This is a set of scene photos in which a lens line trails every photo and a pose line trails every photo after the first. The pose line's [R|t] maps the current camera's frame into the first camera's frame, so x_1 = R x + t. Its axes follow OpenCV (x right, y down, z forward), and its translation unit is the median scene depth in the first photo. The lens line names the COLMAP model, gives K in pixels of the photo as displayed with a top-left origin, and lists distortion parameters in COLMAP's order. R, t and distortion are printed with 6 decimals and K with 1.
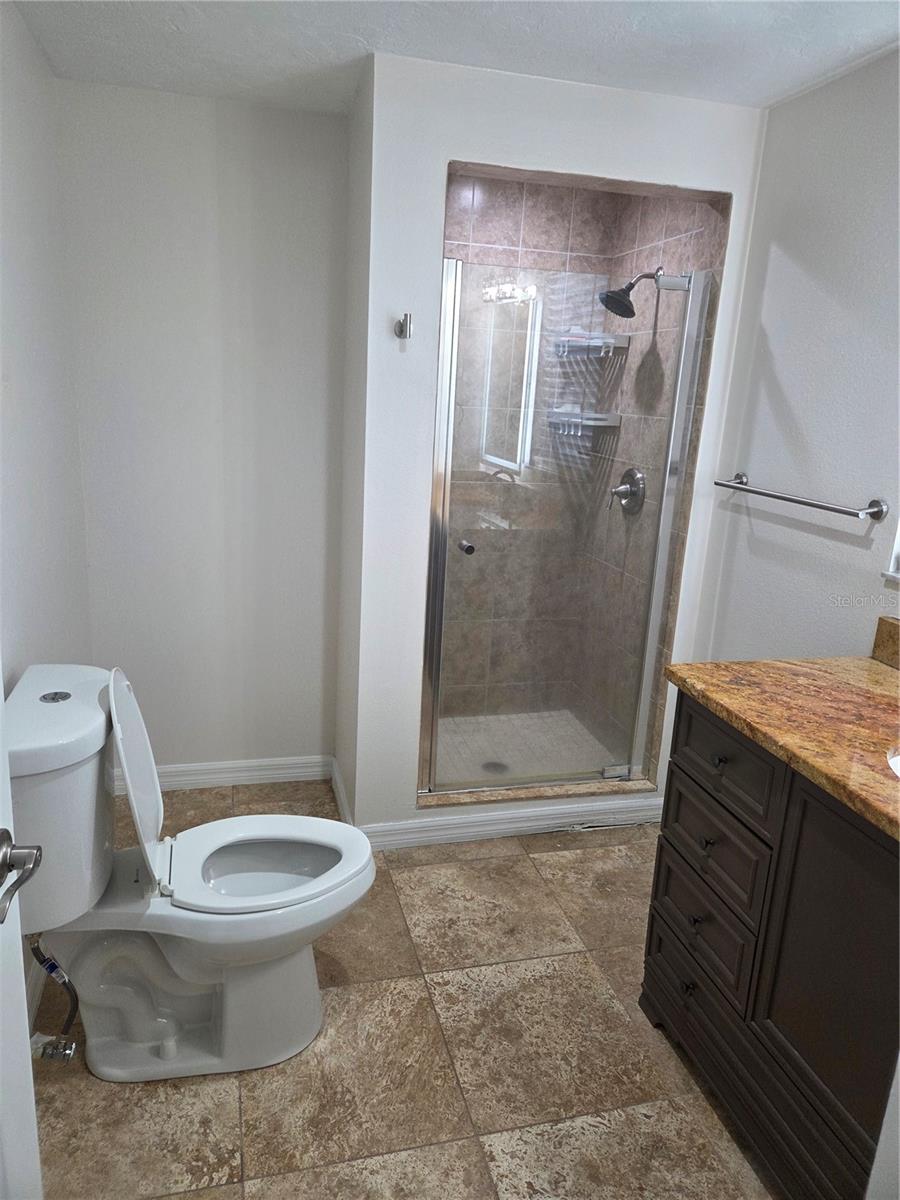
lens RADIAL K [[804.1, 0, 447.9], [0, 804.1, 597.7], [0, 0, 1]] dist [0.070820, -0.061071]
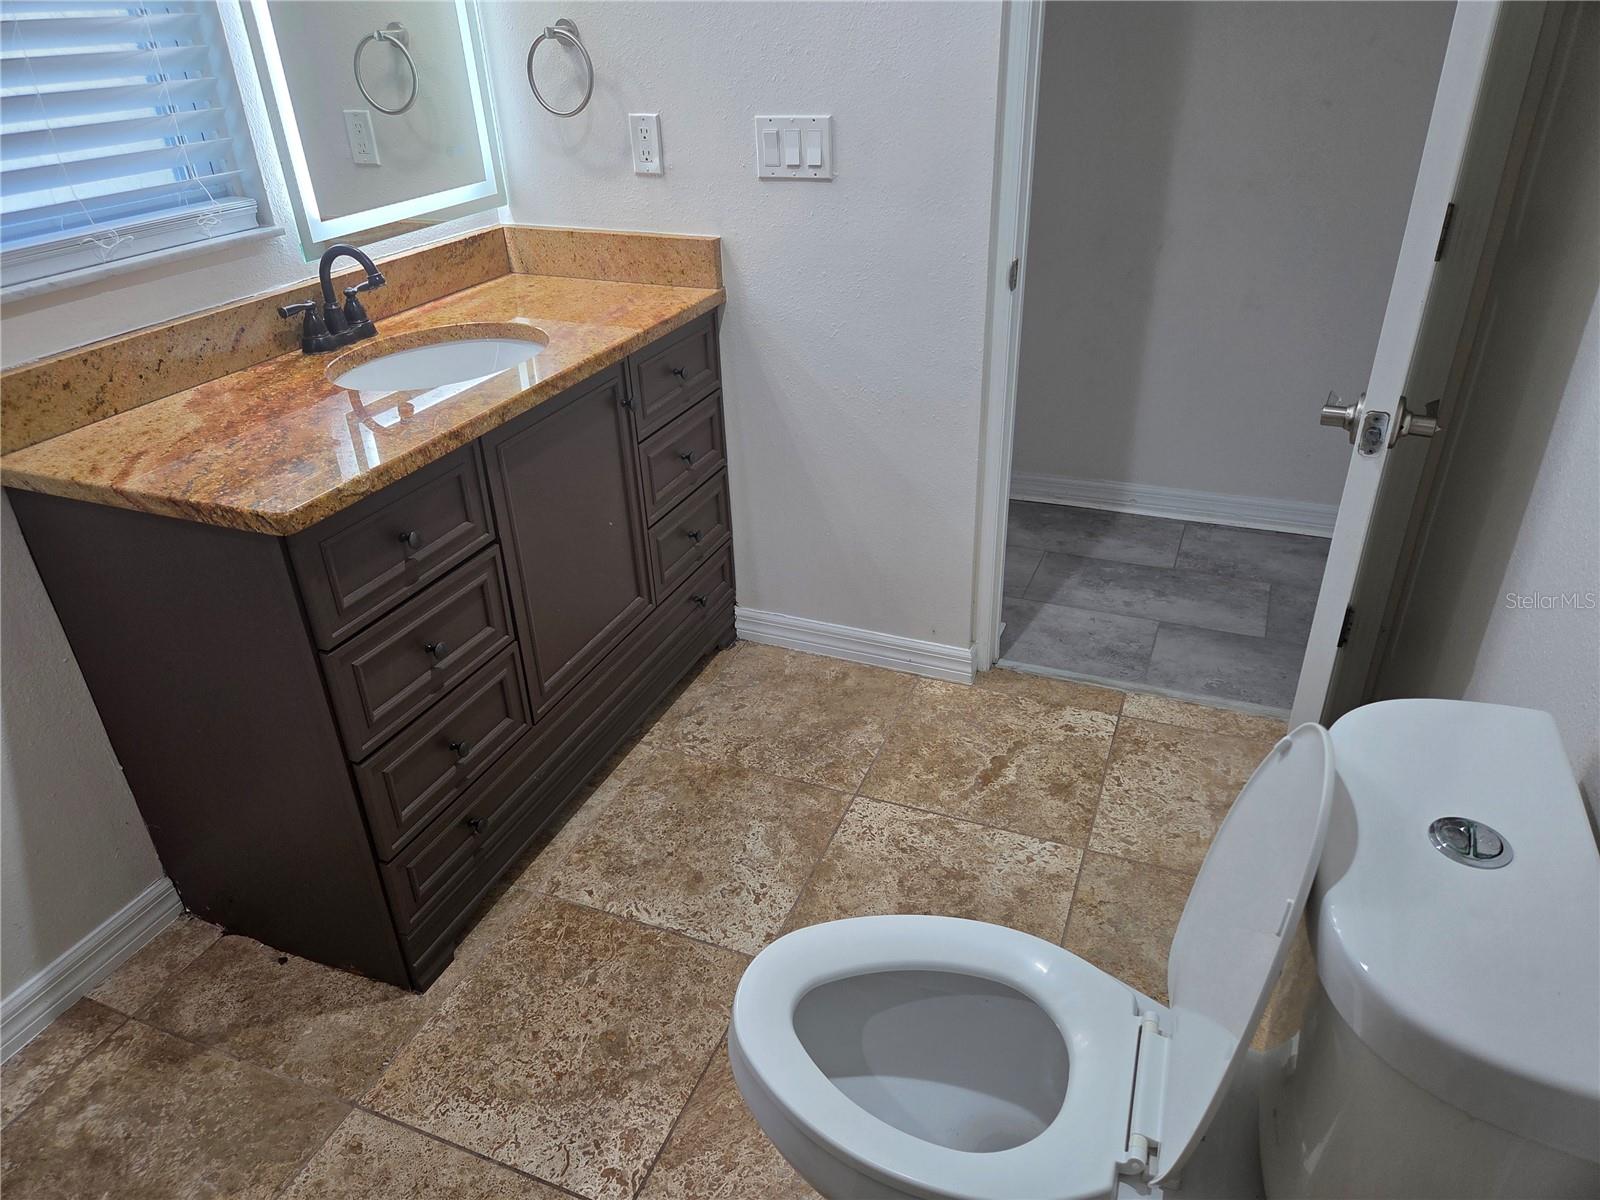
lens RADIAL K [[1072.2, 0, 794.7], [0, 1072.2, 600.8], [0, 0, 1]] dist [0.070820, -0.061071]
pose [[-0.793105, -0.320700, 0.517819, -0.415287], [0.146398, 0.724865, 0.673156, -0.327874], [-0.591230, 0.609691, -0.527944, 1.255889]]
